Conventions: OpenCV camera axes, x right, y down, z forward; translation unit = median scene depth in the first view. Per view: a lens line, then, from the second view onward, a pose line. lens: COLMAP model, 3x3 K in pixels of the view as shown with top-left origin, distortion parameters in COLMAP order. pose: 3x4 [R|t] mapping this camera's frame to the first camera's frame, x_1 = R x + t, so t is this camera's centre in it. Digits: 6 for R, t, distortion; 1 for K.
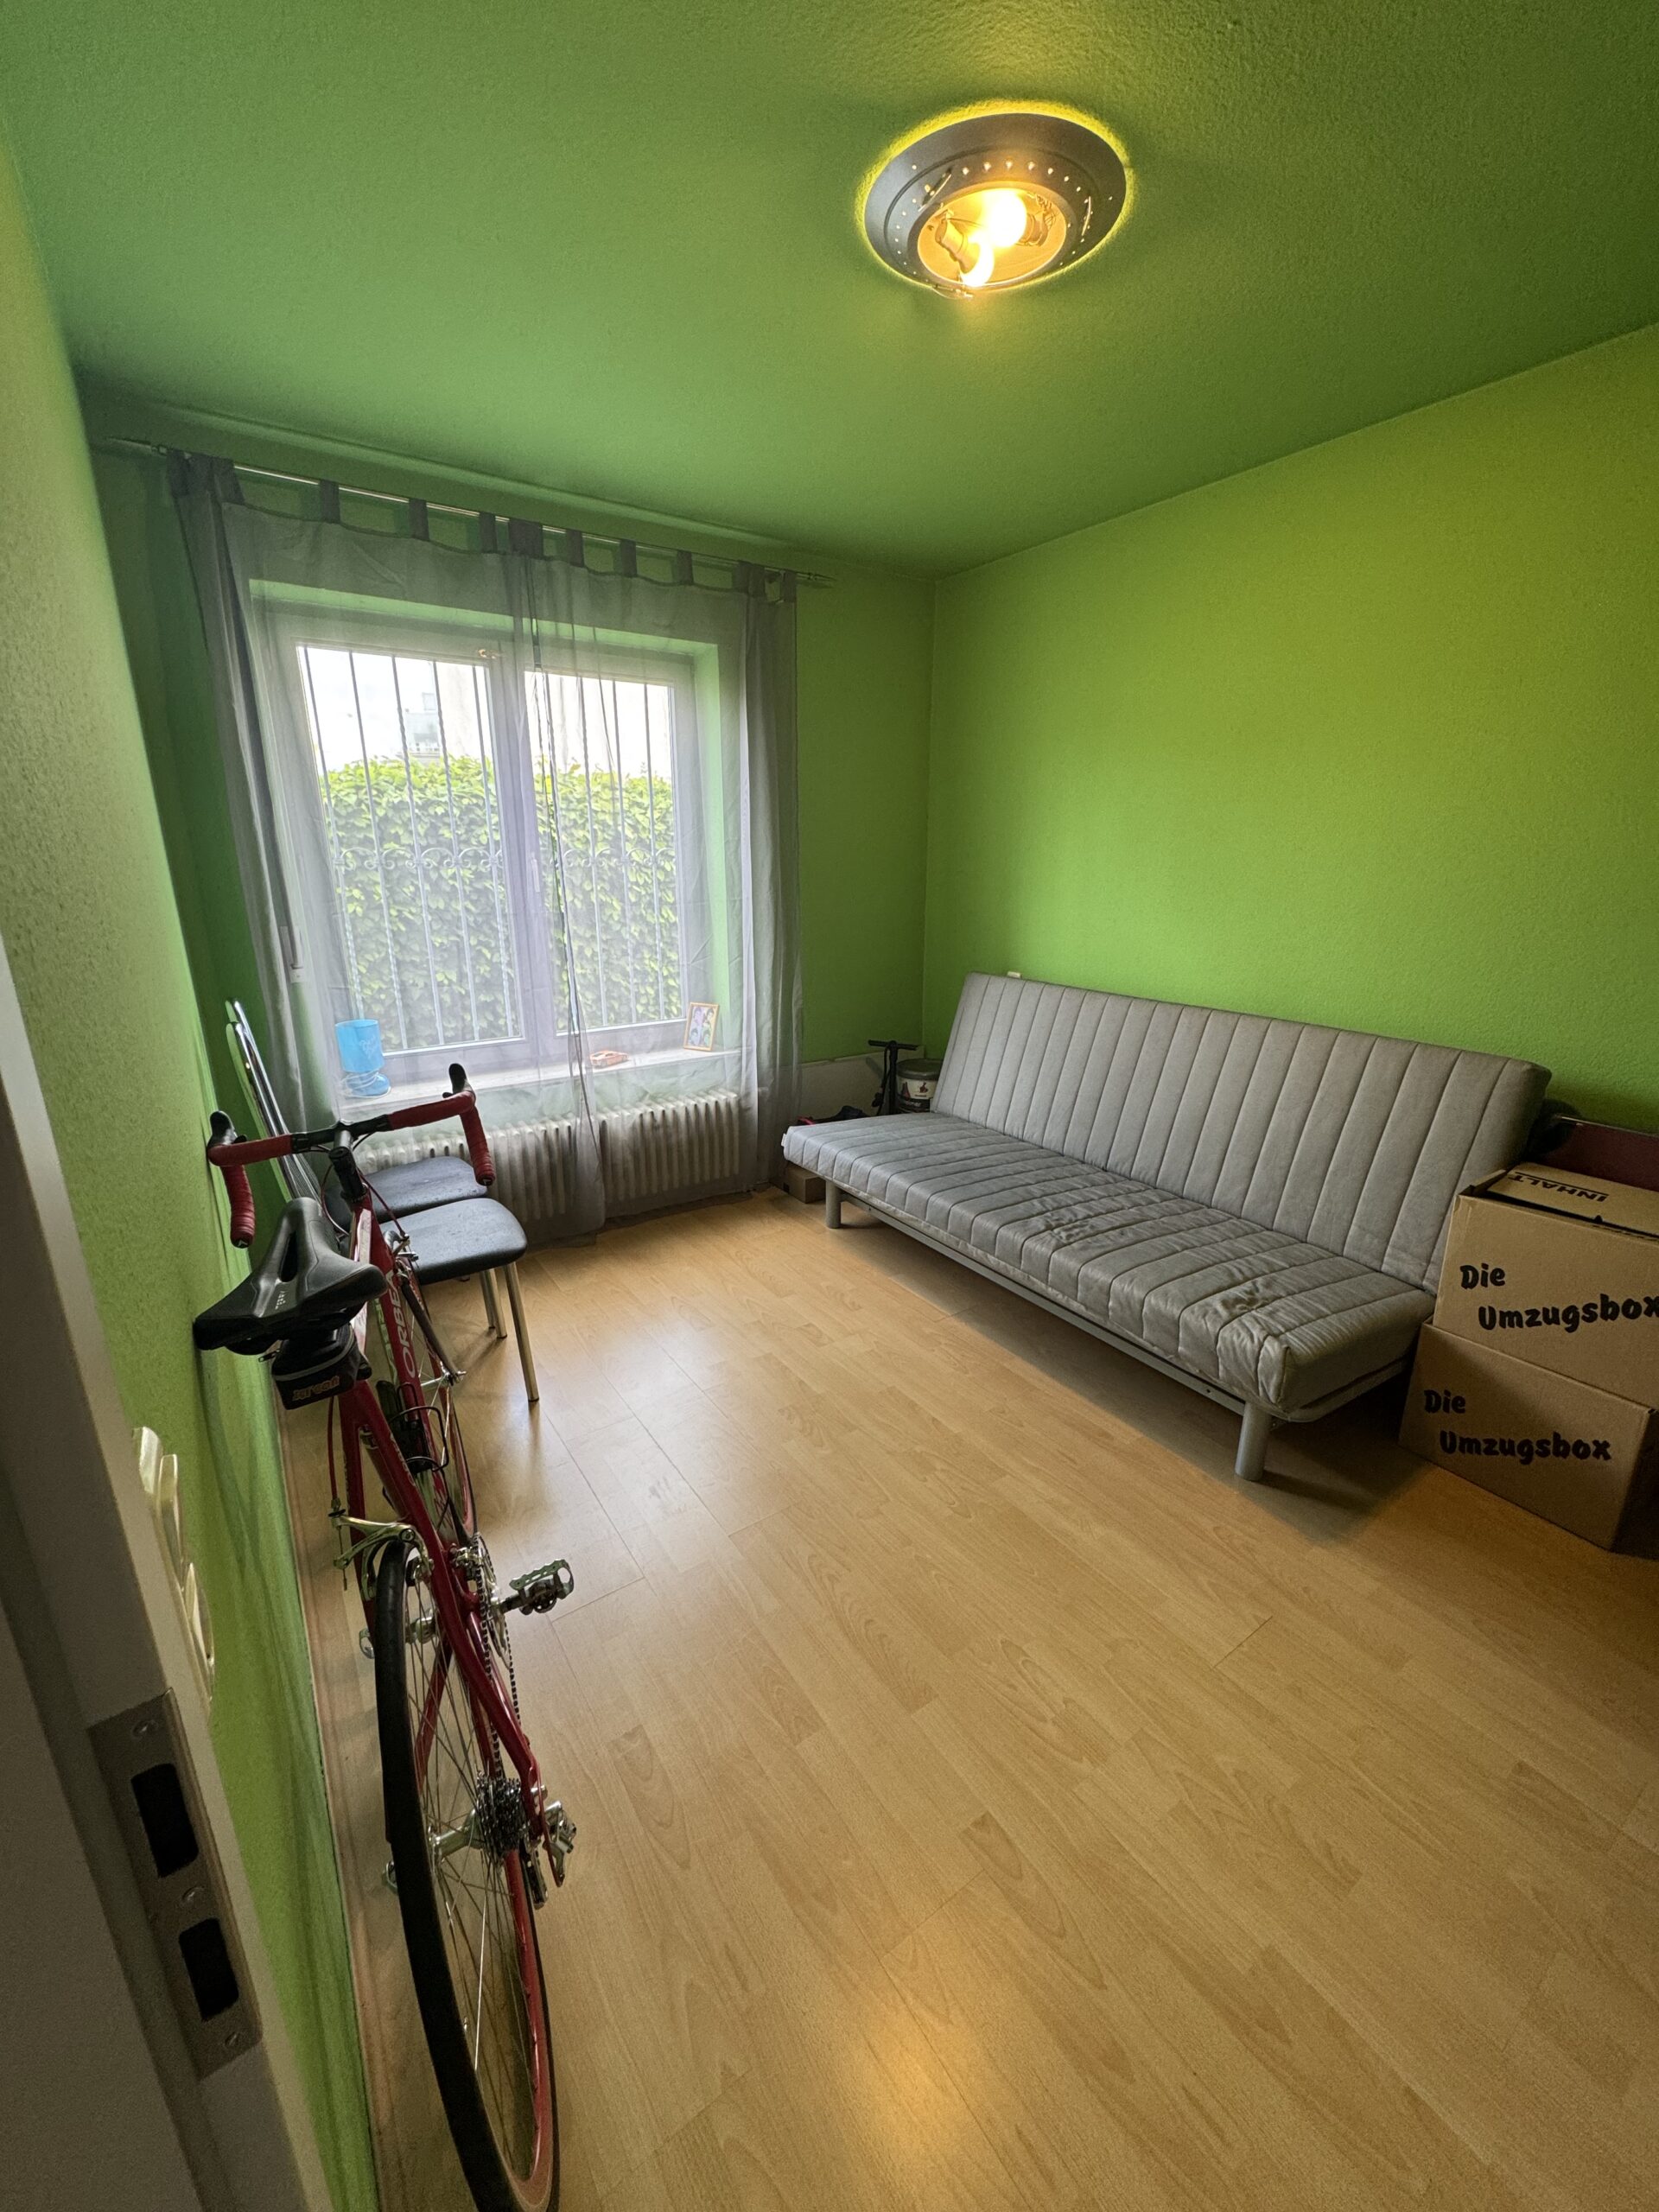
lens RADIAL K [[875.4, 0, 827.2], [0, 875.4, 1107.8], [0, 0, 1]] dist [-0.002155, 0.000471]
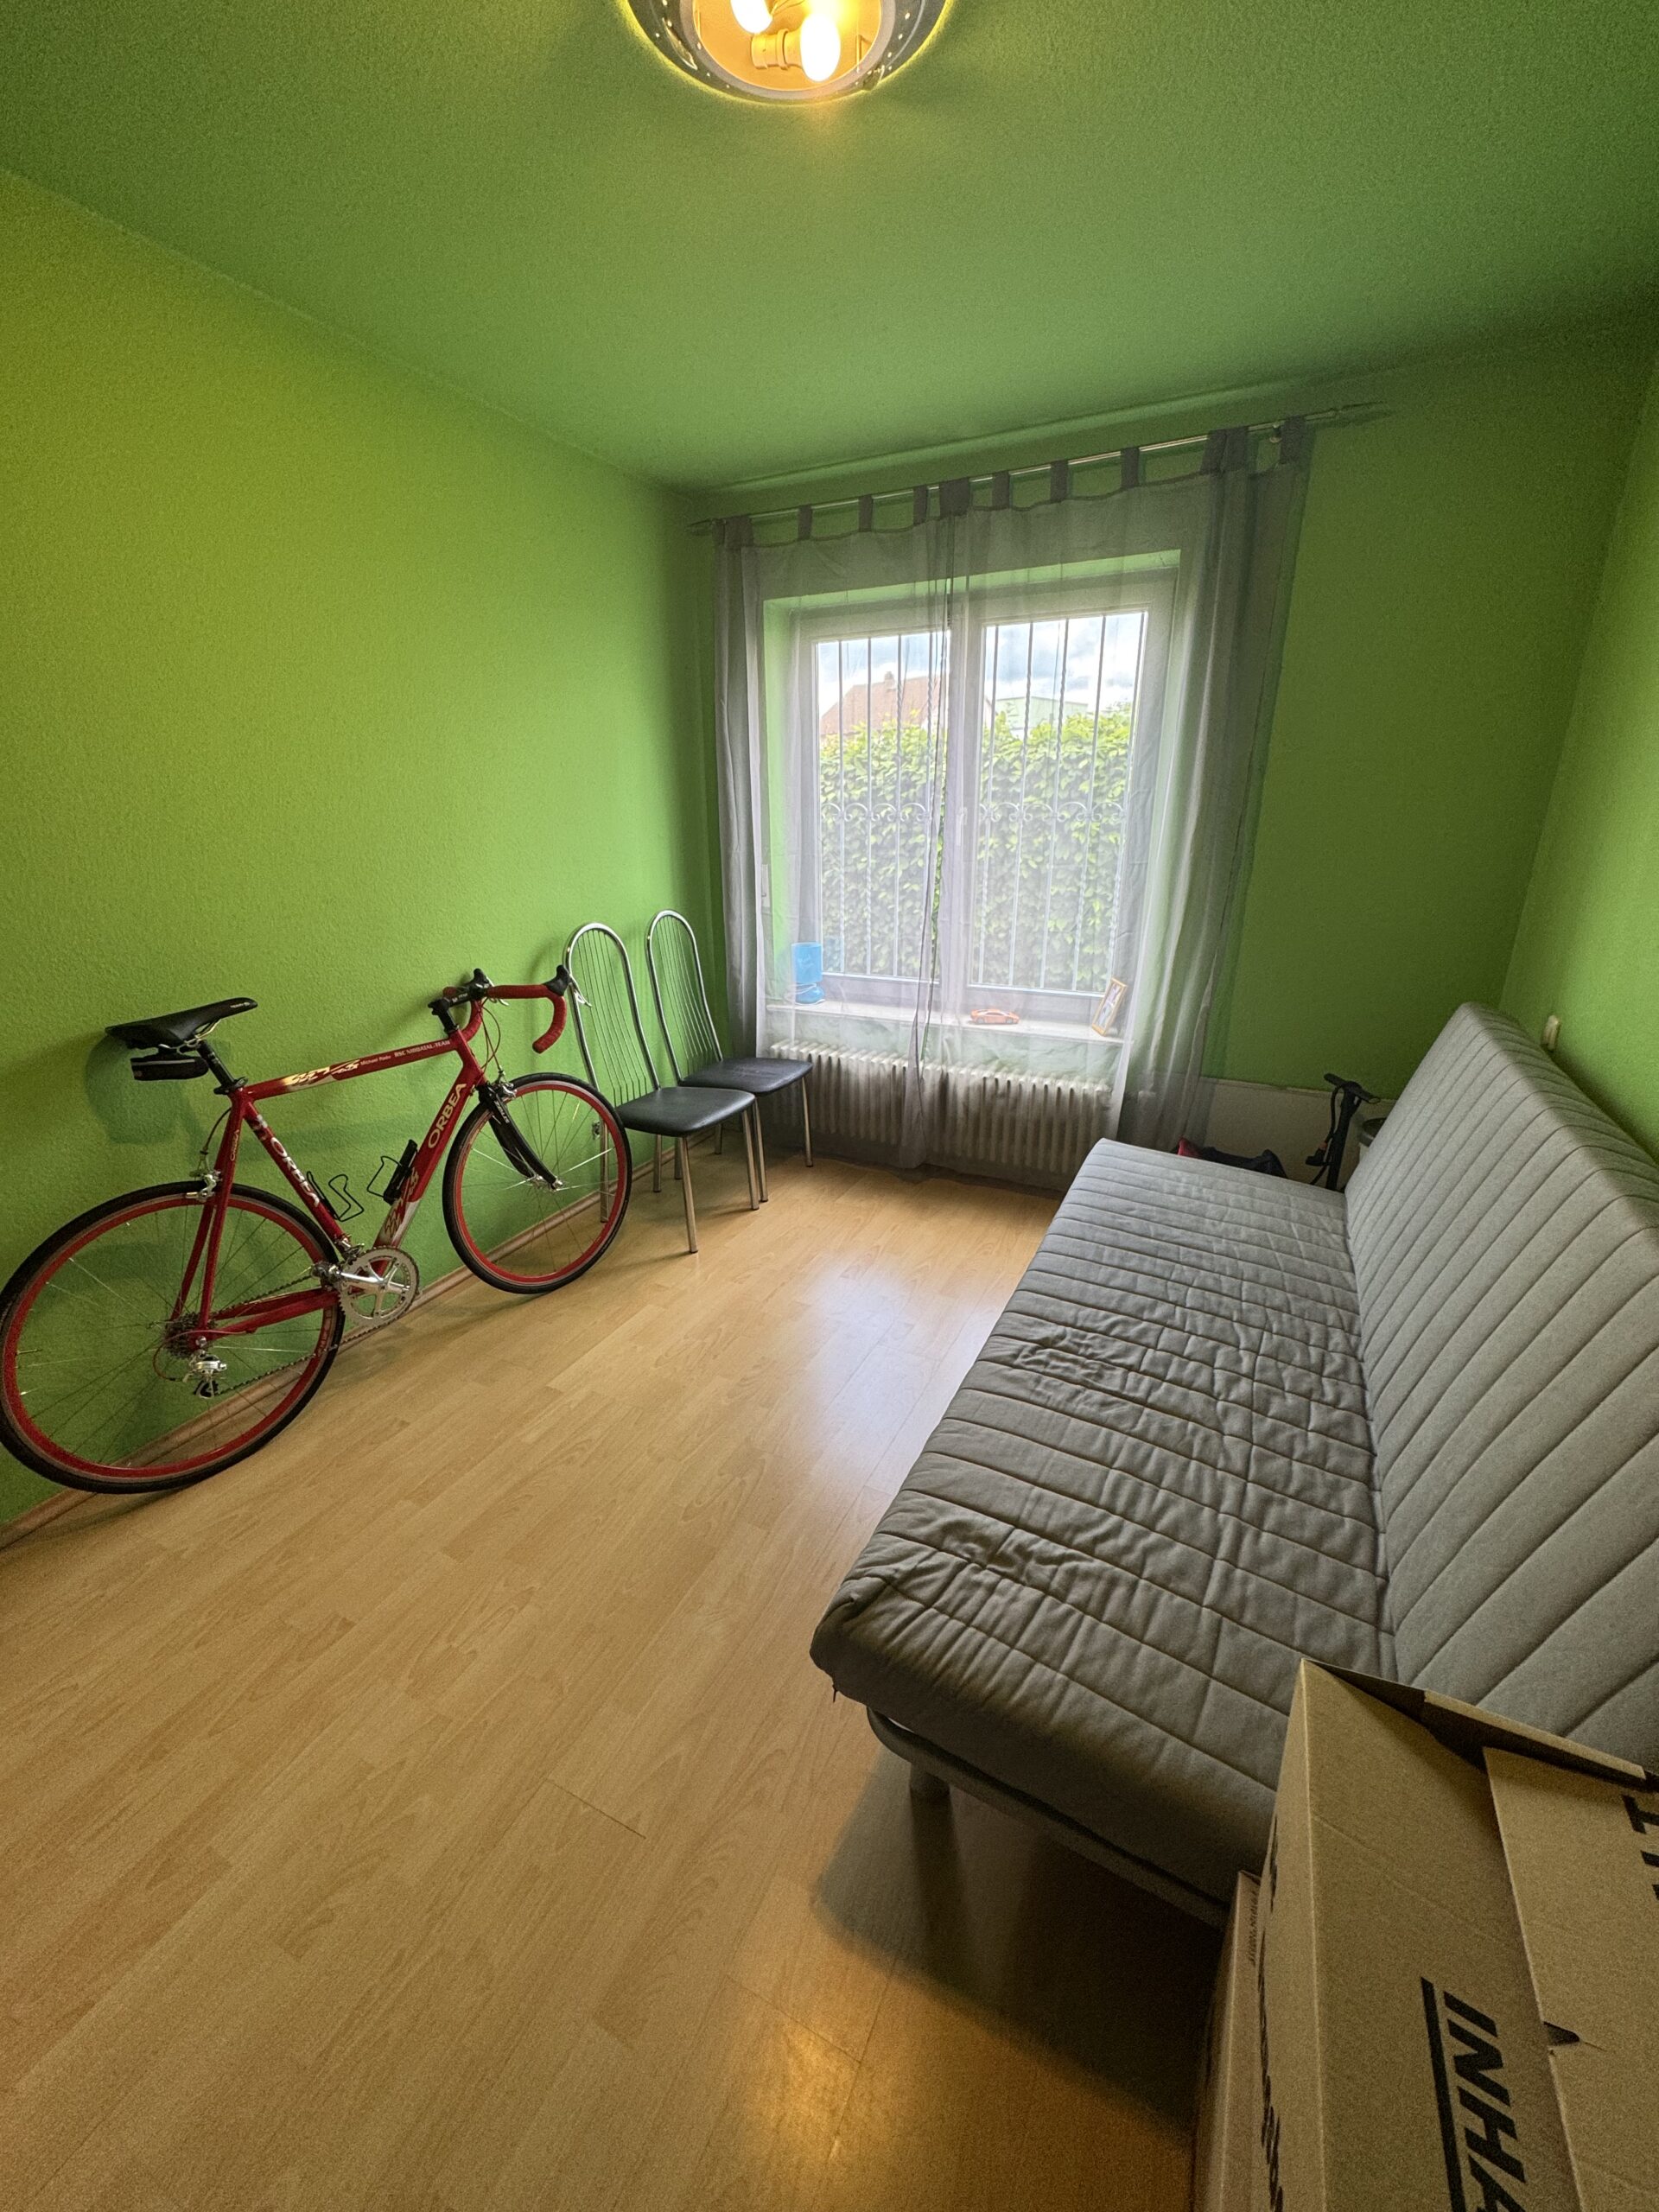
lens RADIAL K [[875.4, 0, 827.4], [0, 875.4, 1104.0], [0, 0, 1]] dist [-0.002155, 0.000471]
pose [[0.488849, 0.279916, -0.826241, 0.558853], [-0.238210, 0.953961, 0.182247, -0.108817], [0.839215, 0.107727, 0.533022, 0.356703]]
